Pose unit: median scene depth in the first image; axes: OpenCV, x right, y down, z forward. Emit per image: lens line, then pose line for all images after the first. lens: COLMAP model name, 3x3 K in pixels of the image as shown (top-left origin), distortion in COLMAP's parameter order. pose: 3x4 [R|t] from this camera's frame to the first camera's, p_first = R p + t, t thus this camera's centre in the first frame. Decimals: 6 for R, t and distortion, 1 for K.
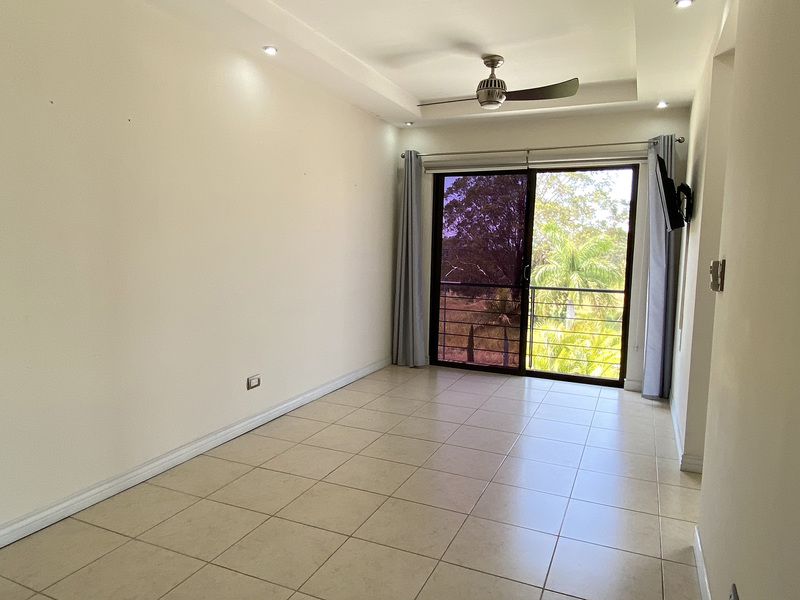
lens RADIAL K [[546.4, 0, 400.0], [0, 546.4, 300.0], [0, 0, 1]] dist [0.041682, -0.001327]
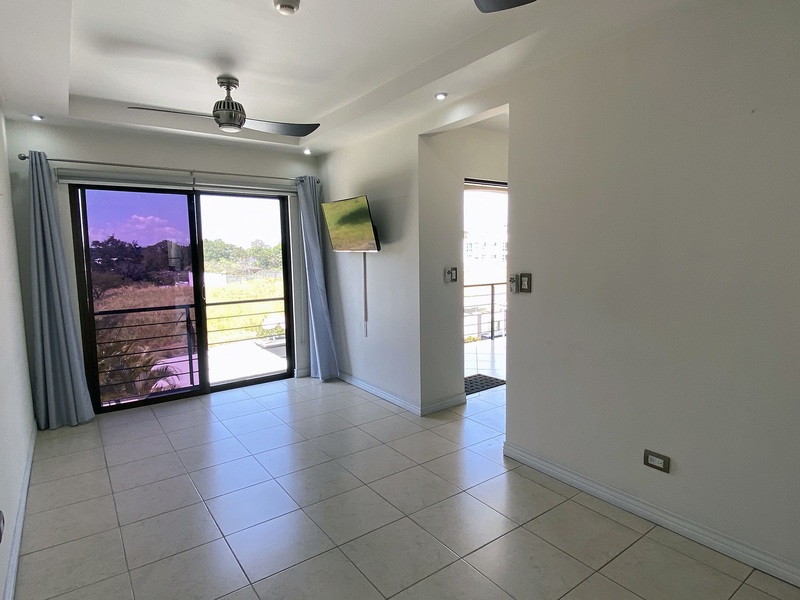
lens RADIAL K [[452.3, 0, 400.0], [0, 452.3, 300.0], [0, 0, 1]] dist [0.003128, -0.000658]
pose [[0.494366, -0.122845, 0.860530, -0.325201], [0.116868, 0.990369, 0.074241, -0.058397], [-0.861362, 0.063866, 0.503962, 0.274636]]
